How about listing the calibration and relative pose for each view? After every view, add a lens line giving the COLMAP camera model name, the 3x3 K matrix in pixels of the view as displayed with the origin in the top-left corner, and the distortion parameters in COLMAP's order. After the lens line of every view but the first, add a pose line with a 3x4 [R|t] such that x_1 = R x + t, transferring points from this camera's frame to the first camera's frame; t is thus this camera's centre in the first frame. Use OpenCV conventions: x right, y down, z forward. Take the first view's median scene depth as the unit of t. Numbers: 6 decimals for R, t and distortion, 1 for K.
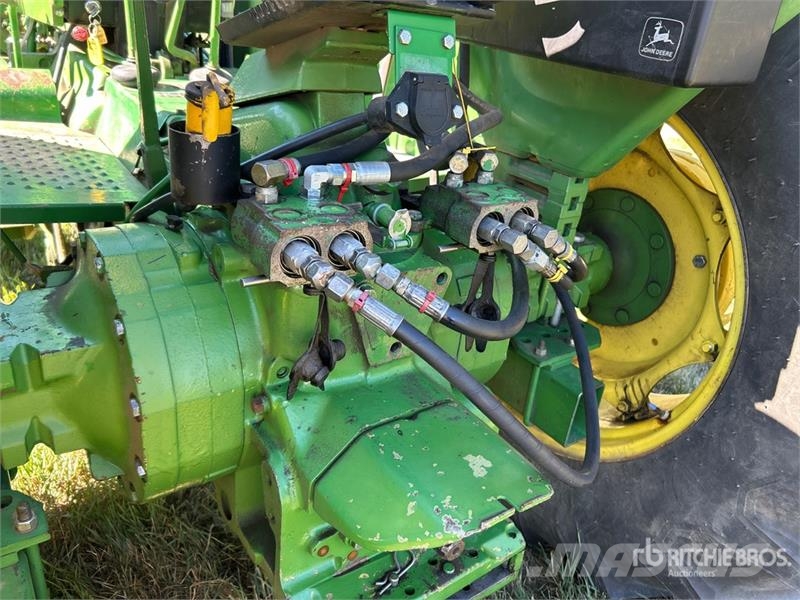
lens RADIAL K [[606.0, 0, 412.0], [0, 606.0, 289.8], [0, 0, 1]] dist [0.014121, -0.024093]
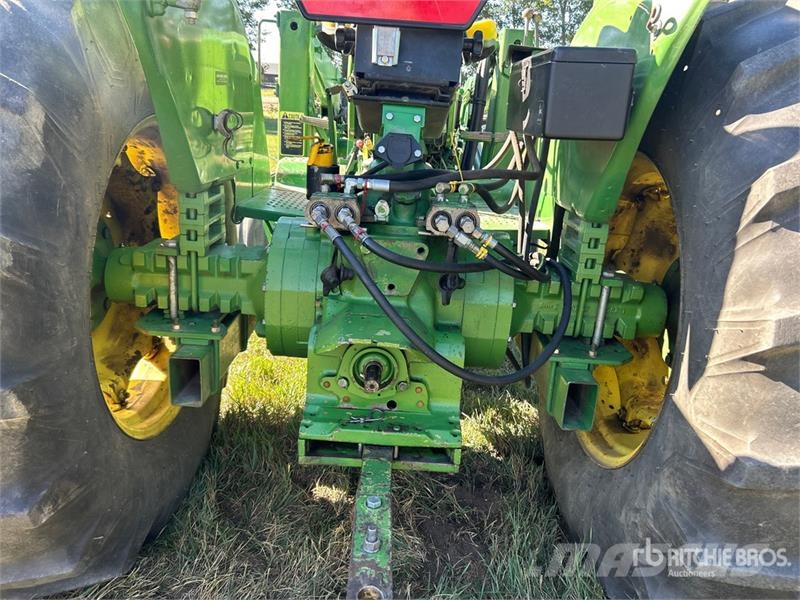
lens RADIAL K [[606.0, 0, 399.1], [0, 606.0, 299.4], [0, 0, 1]] dist [0.014121, -0.024093]
pose [[0.814481, 0.115238, -0.568631, 1.073951], [-0.222433, 0.967210, -0.122589, 0.368316], [0.535859, 0.226329, 0.813407, -0.443520]]
